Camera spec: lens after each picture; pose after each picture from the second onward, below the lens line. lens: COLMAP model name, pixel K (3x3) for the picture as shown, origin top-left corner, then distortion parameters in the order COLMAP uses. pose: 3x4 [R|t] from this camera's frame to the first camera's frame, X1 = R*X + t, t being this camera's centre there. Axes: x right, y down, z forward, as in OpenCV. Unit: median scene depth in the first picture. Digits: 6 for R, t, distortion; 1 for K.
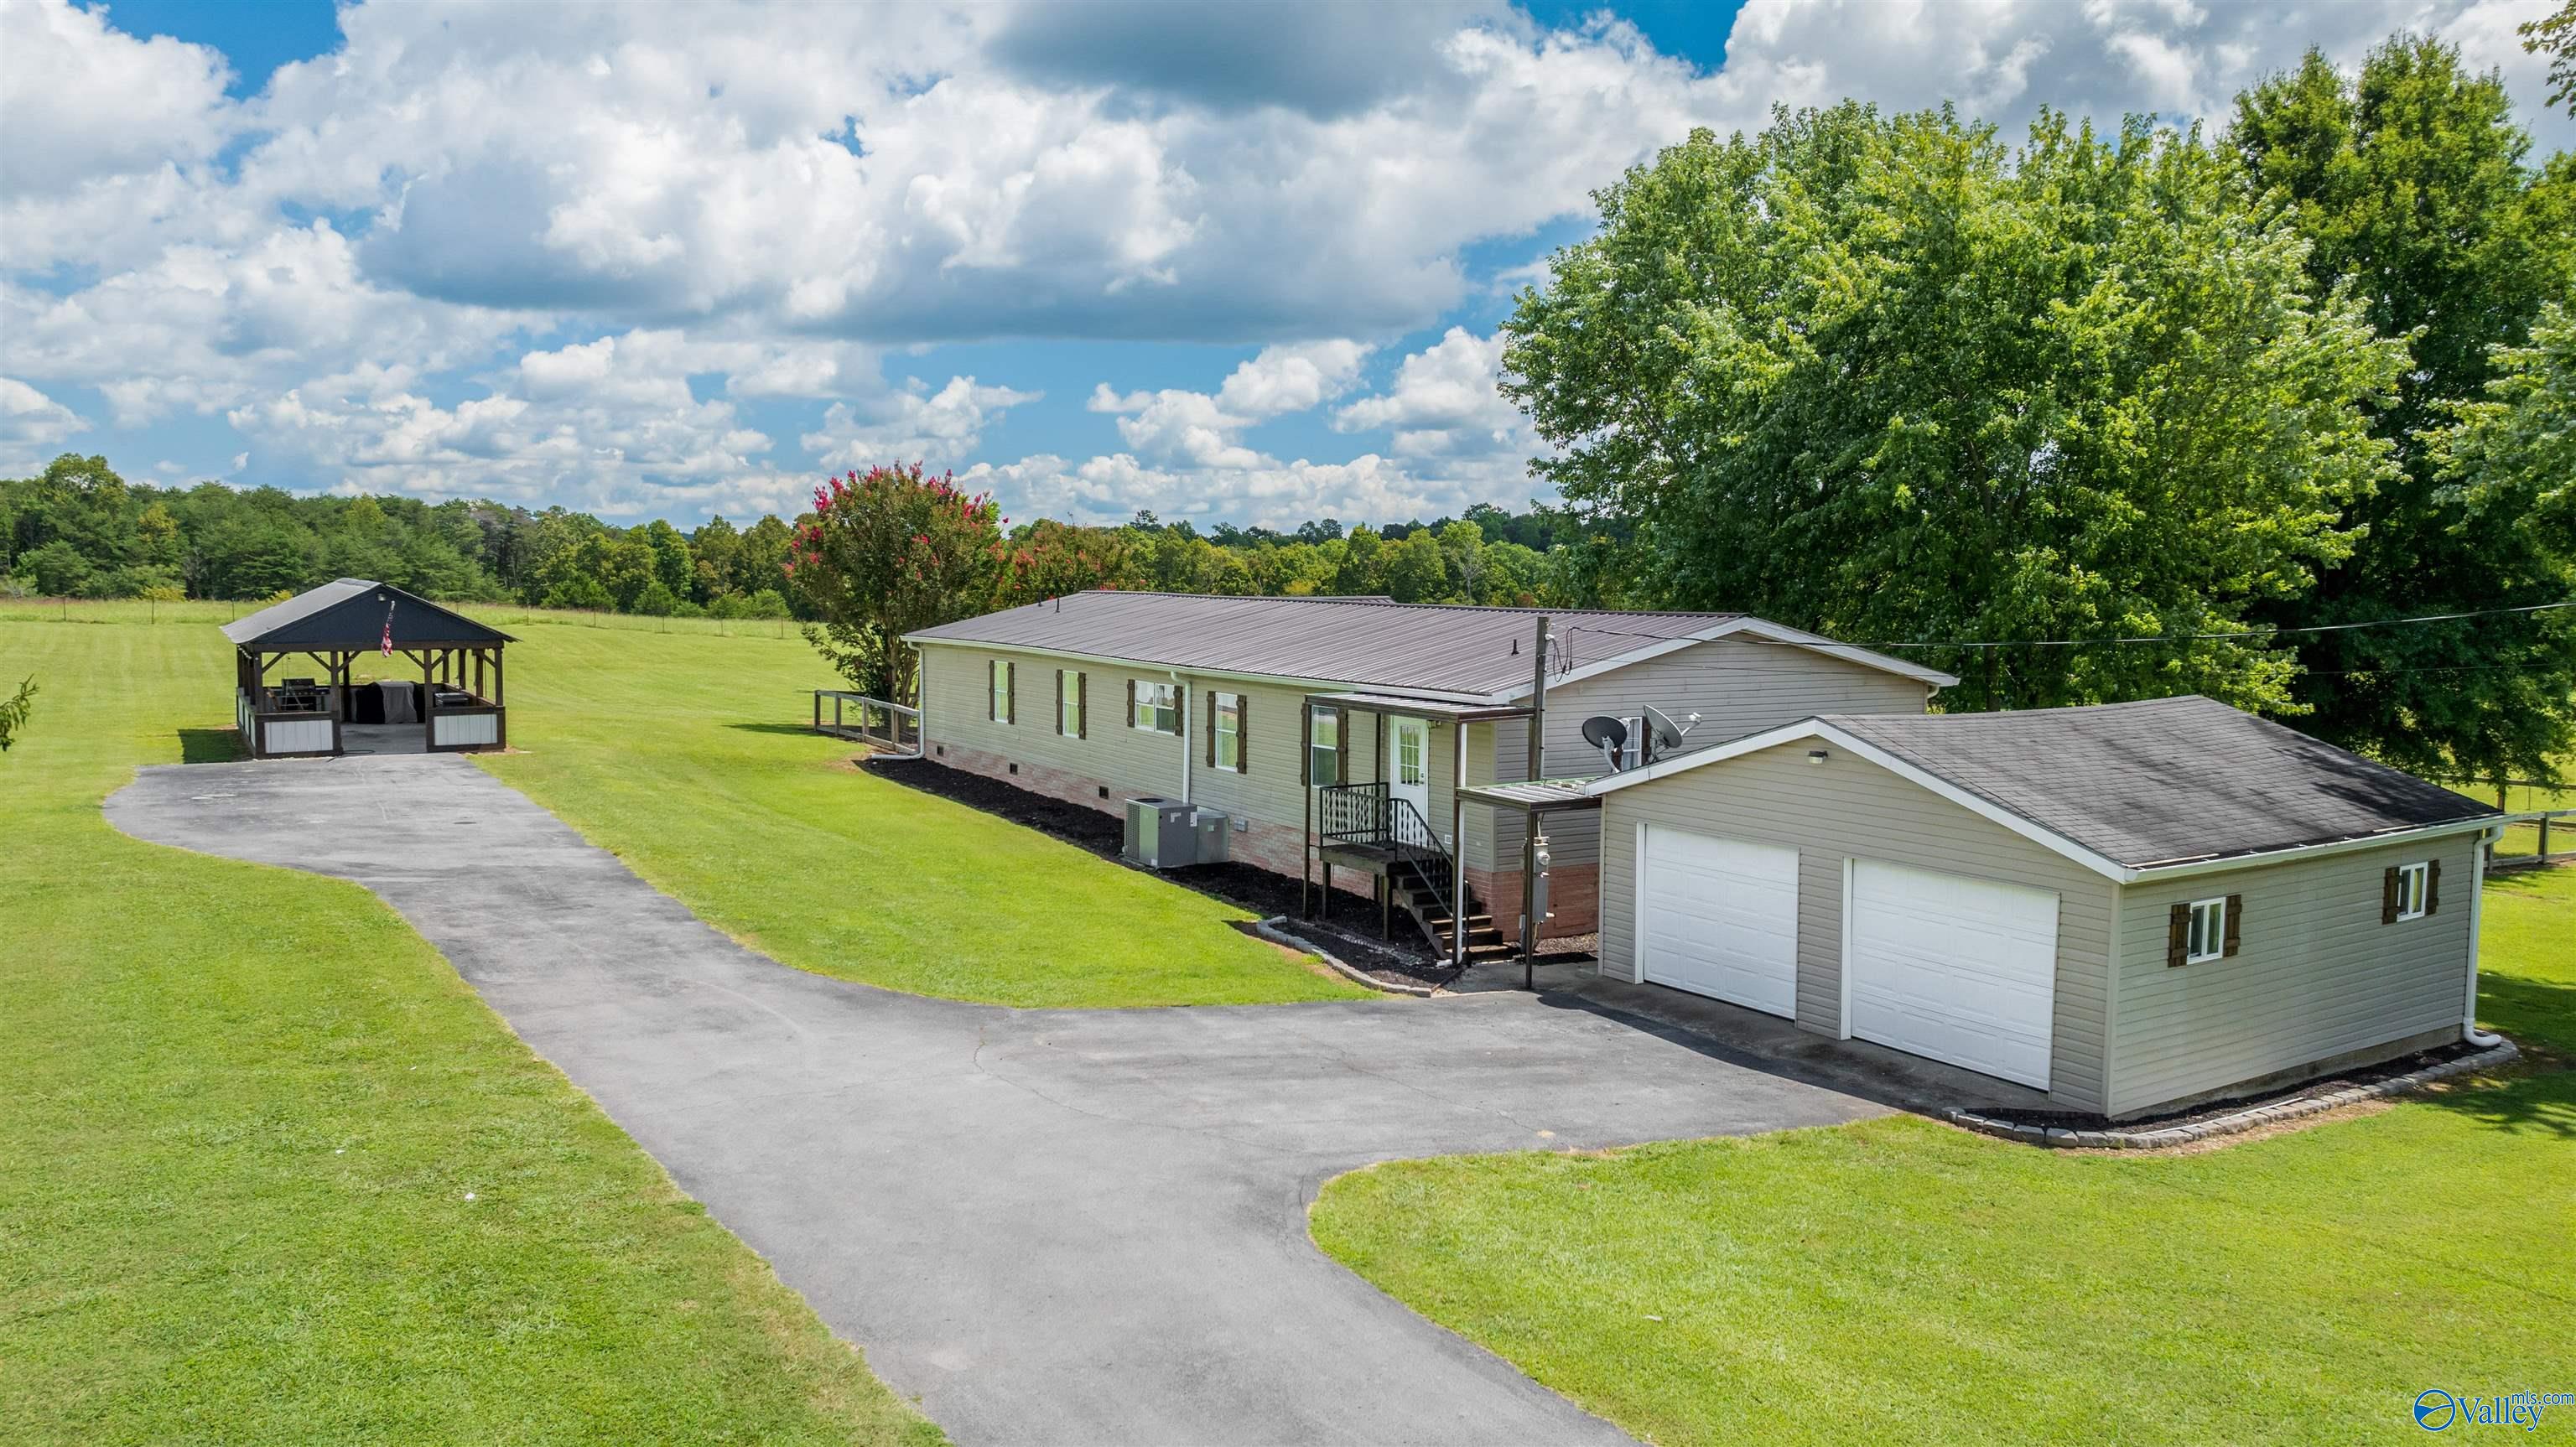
lens RADIAL K [[1796.6, 0, 1279.9], [0, 1796.6, 753.2], [0, 0, 1]] dist [-0.010279, -0.000994]
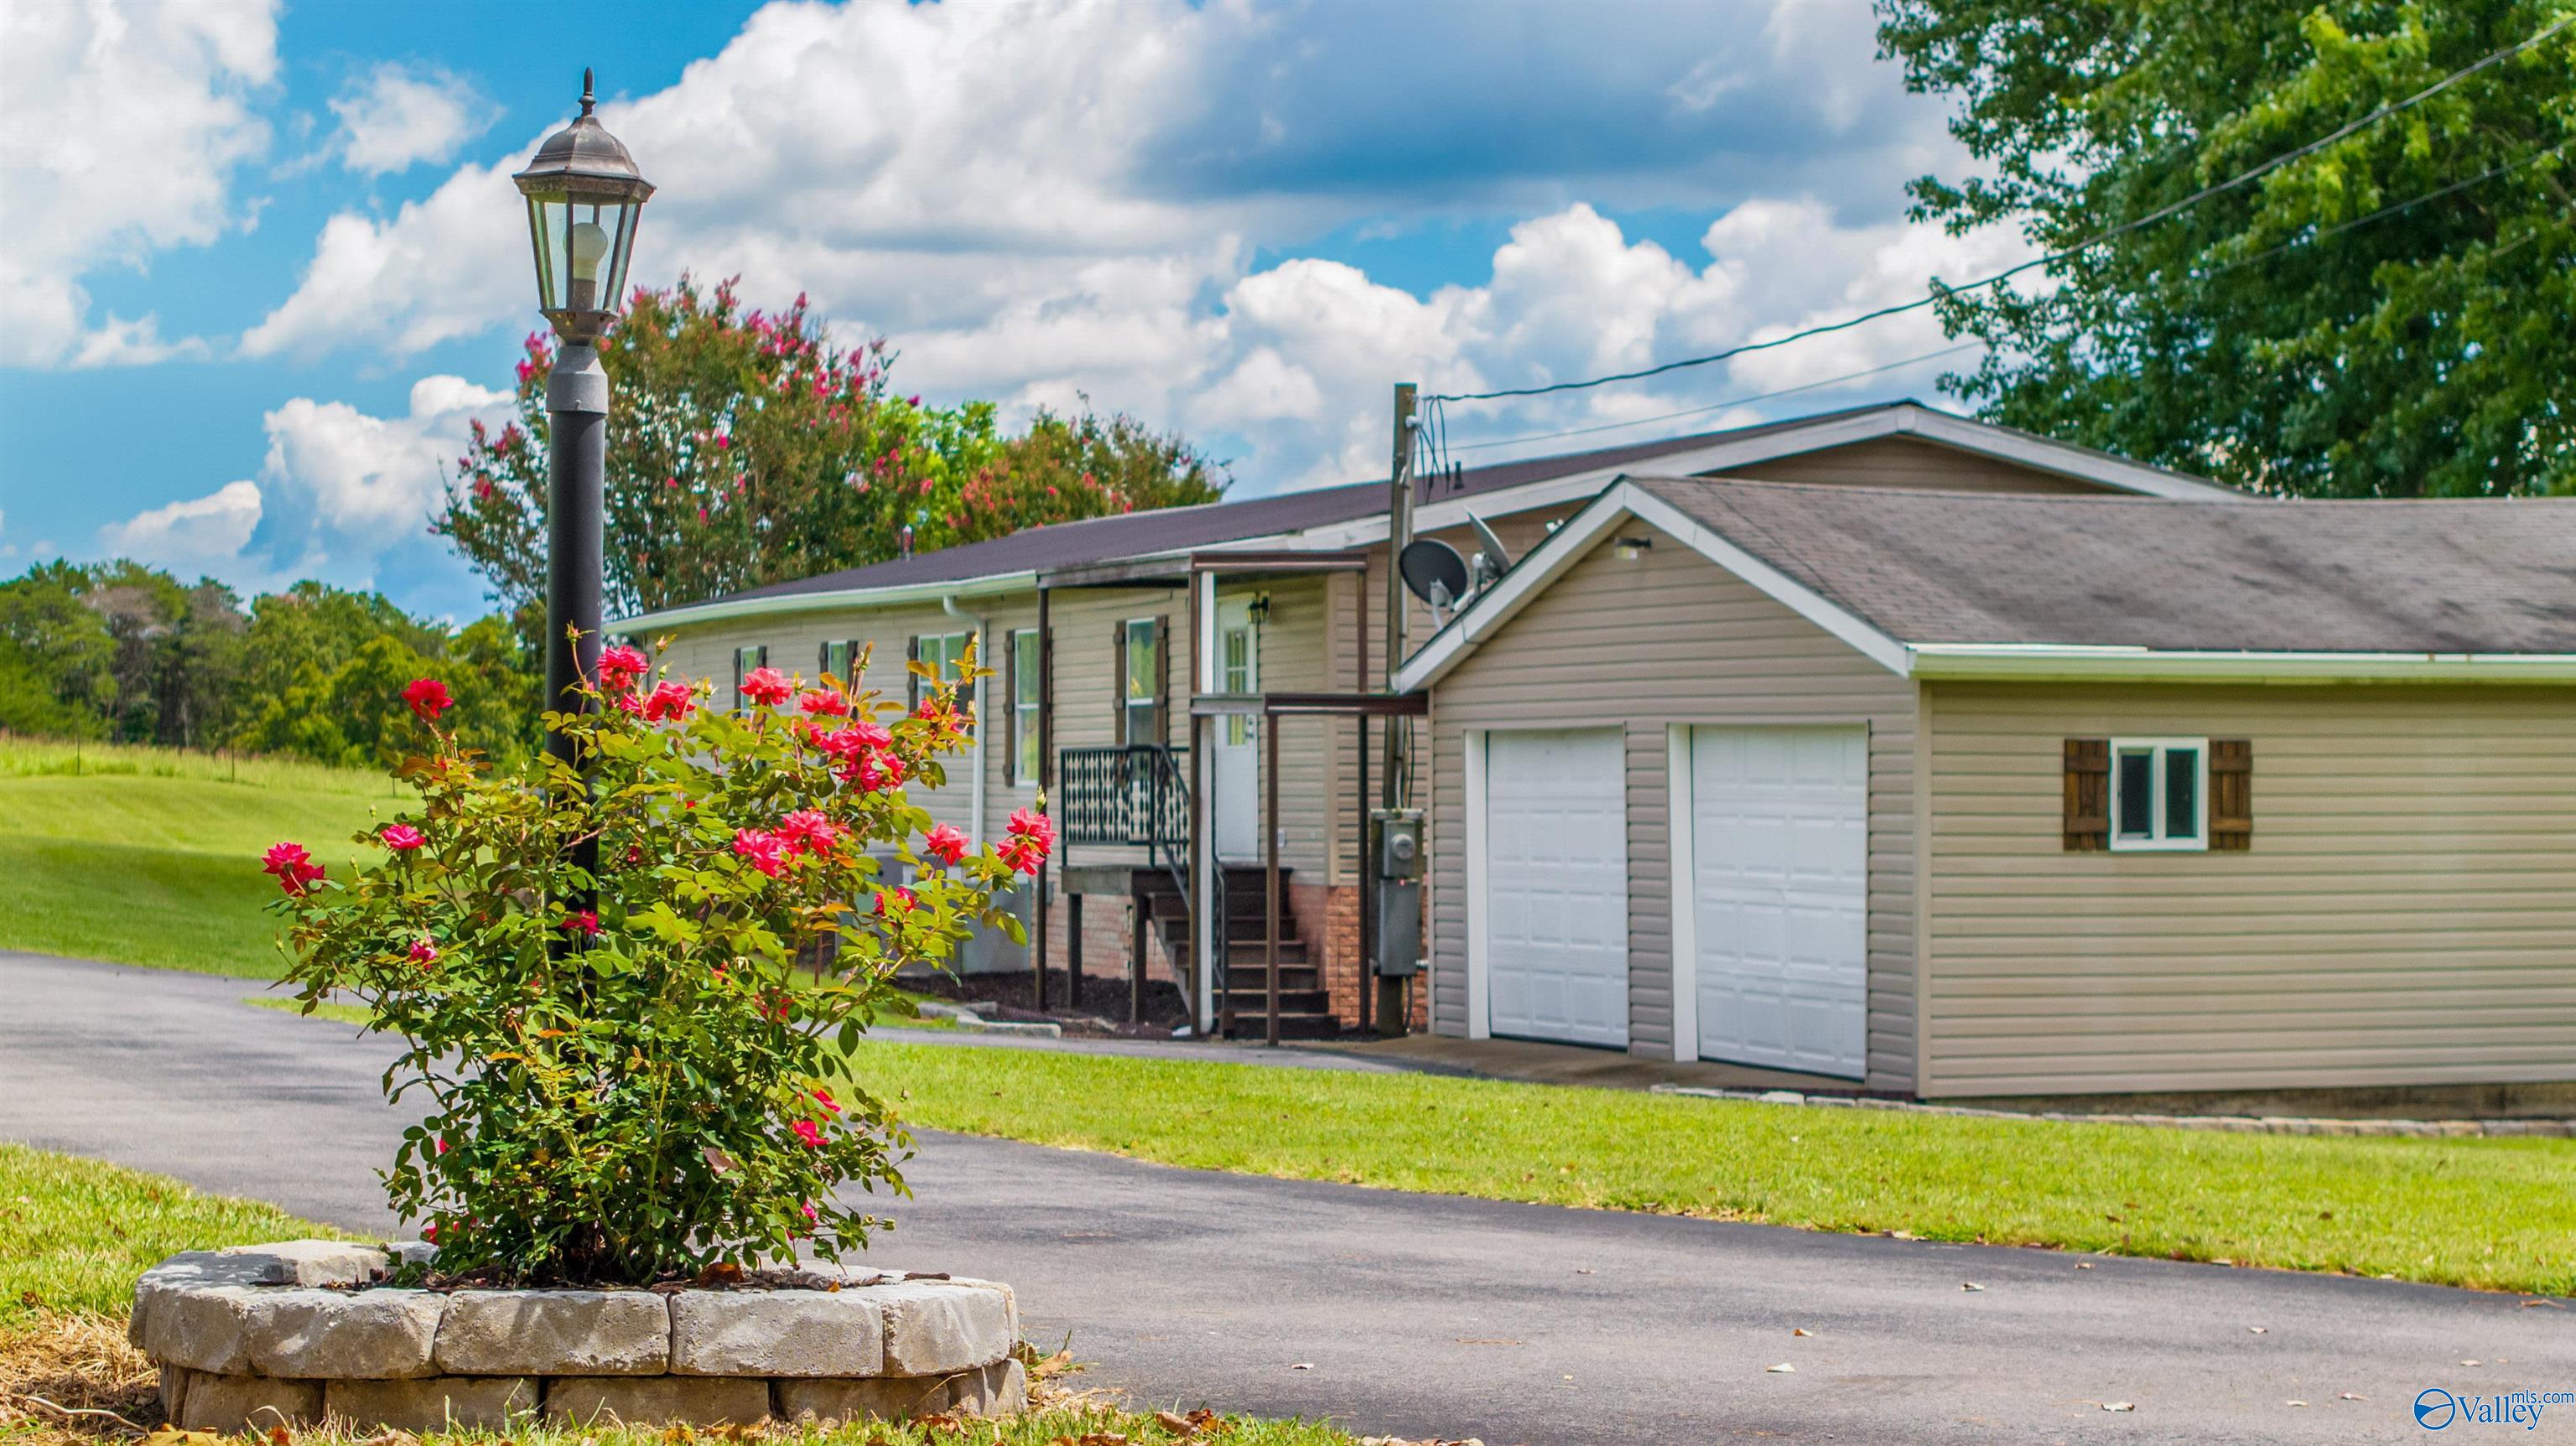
lens RADIAL K [[5151.7, 0, 1297.2], [0, 5151.7, 817.7], [0, 0, 1]] dist [-0.035228, -0.364702]
pose [[0.980041, -0.006705, -0.198682, 0.292013], [-0.011468, 0.995860, -0.090175, 0.130421], [0.198464, 0.090654, 0.975907, -0.324638]]
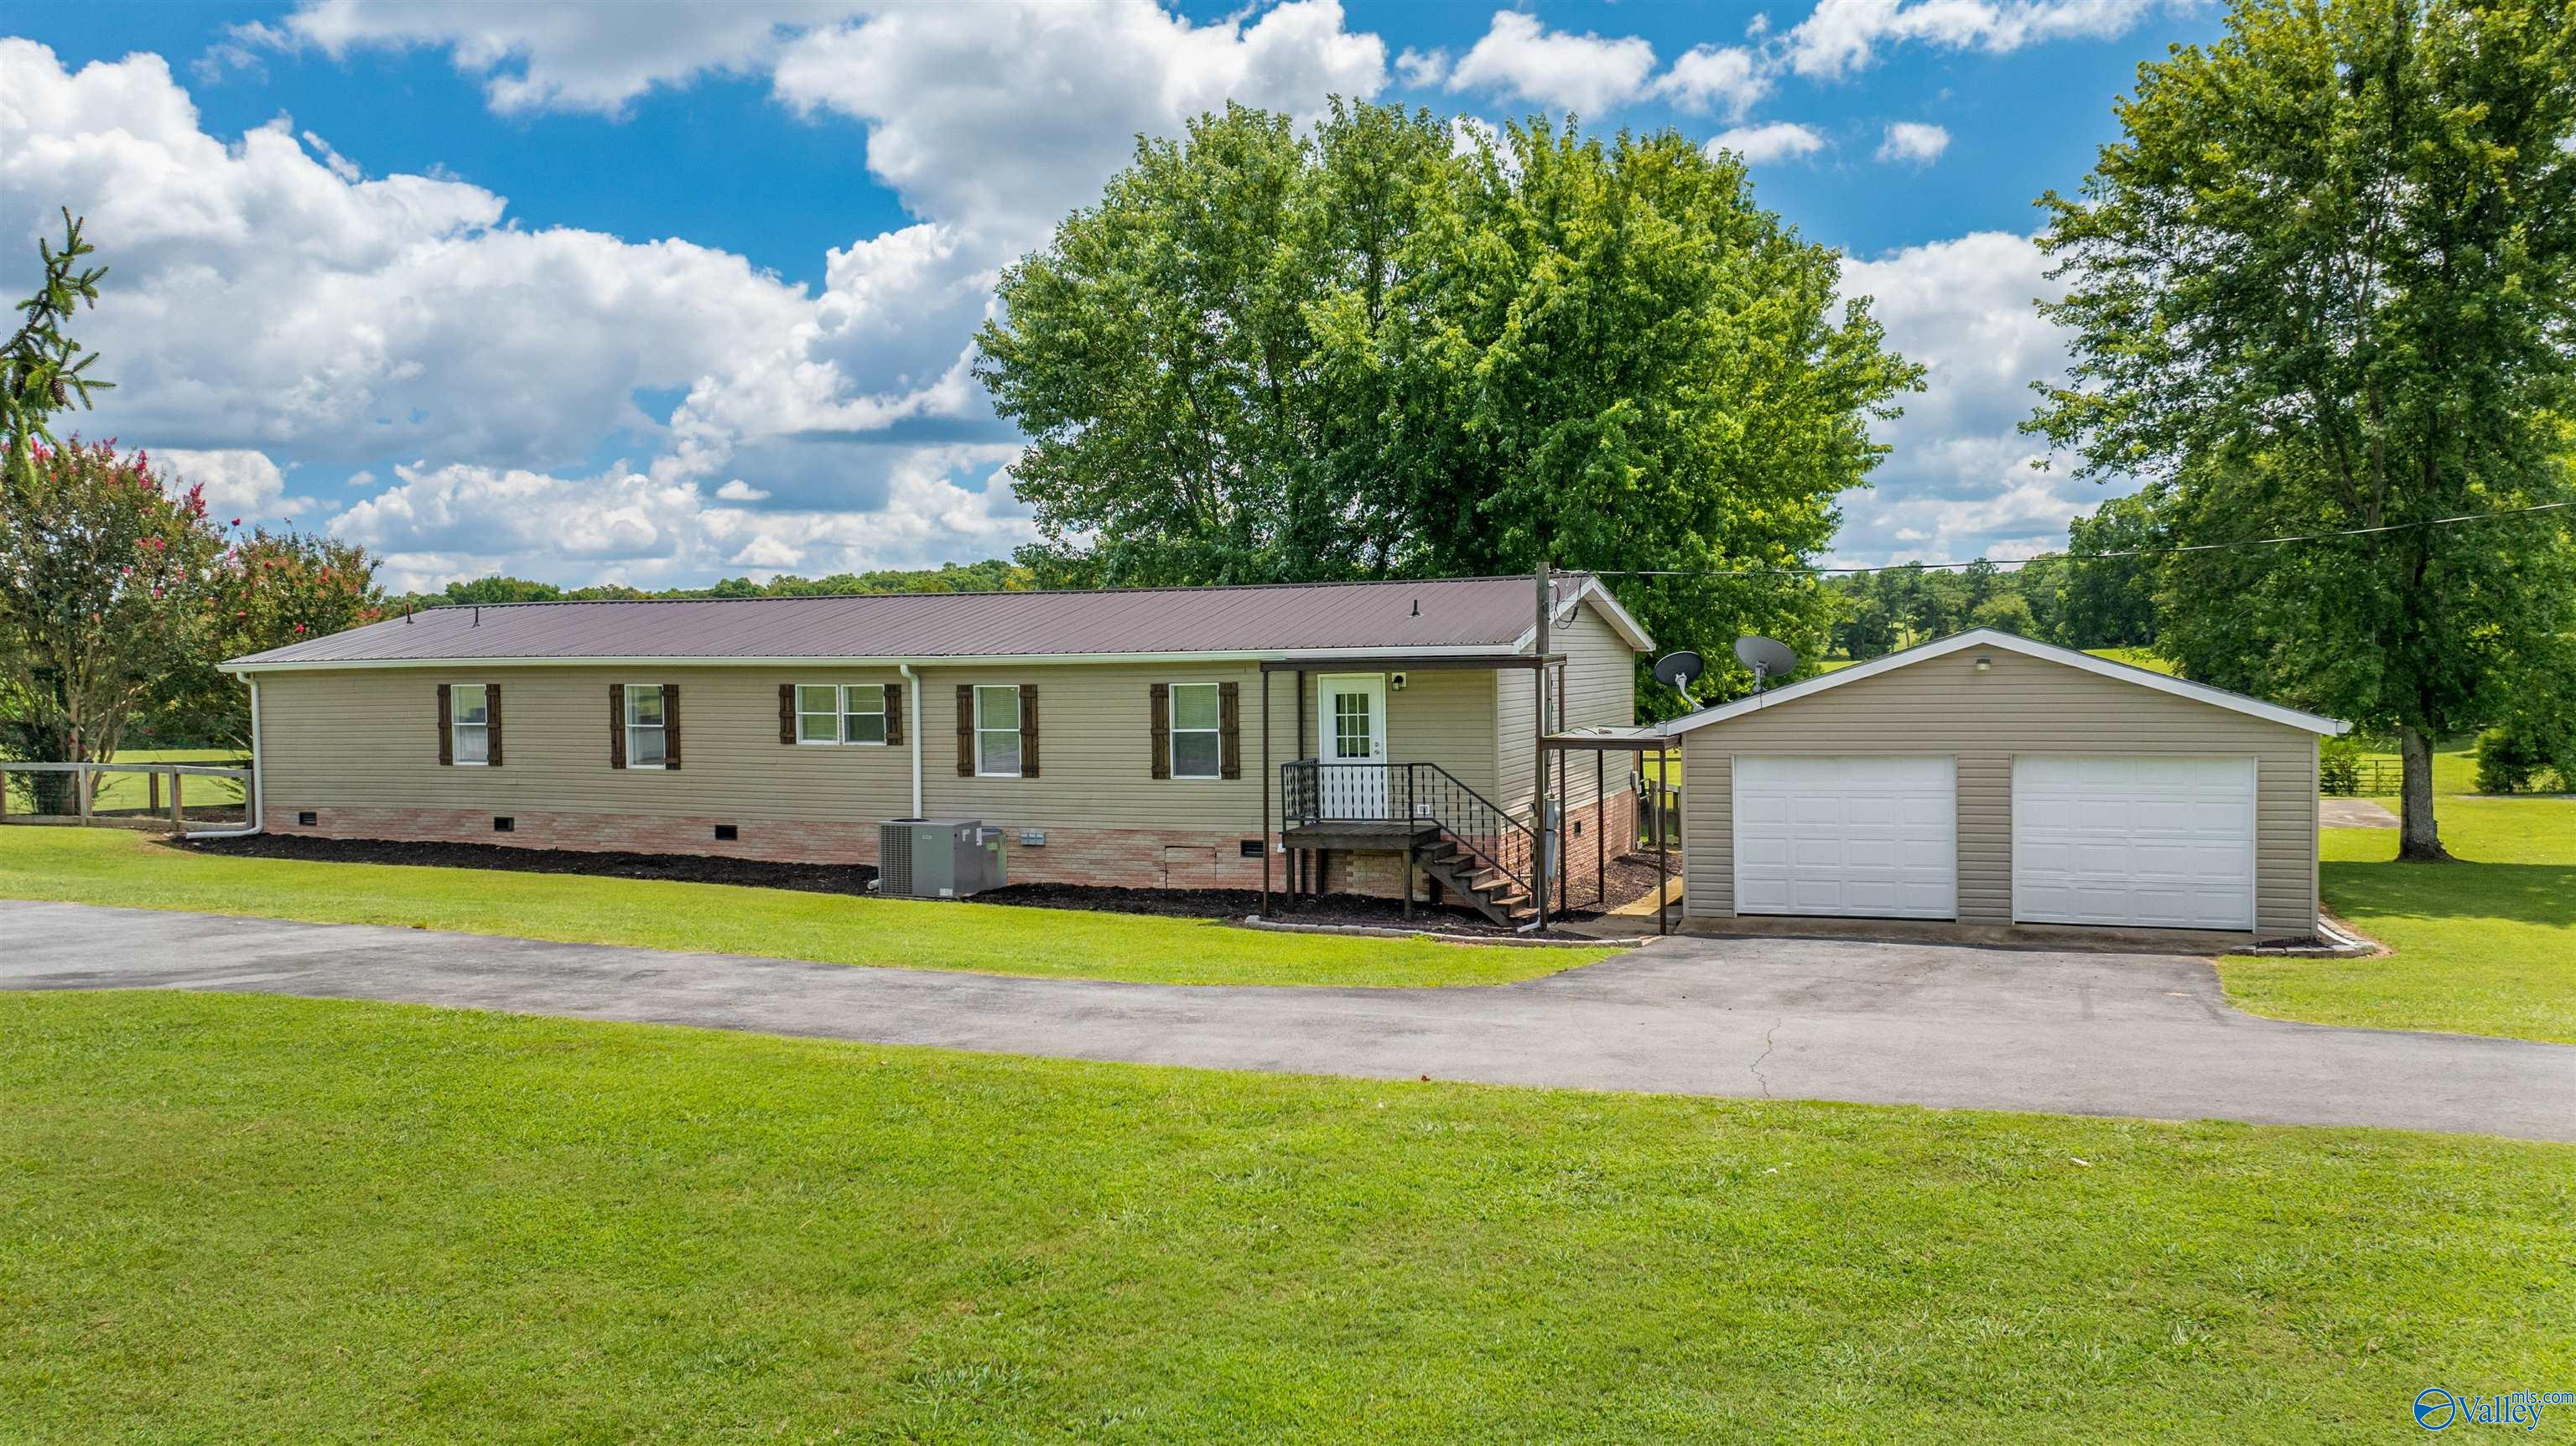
lens RADIAL K [[1796.5, 0, 1279.9], [0, 1796.5, 752.7], [0, 0, 1]] dist [-0.010279, -0.000994]
pose [[0.793567, -0.060027, 0.605514, -0.394811], [0.084185, 0.996383, -0.011554, 0.017285], [-0.602631, 0.060144, 0.795751, 0.226973]]
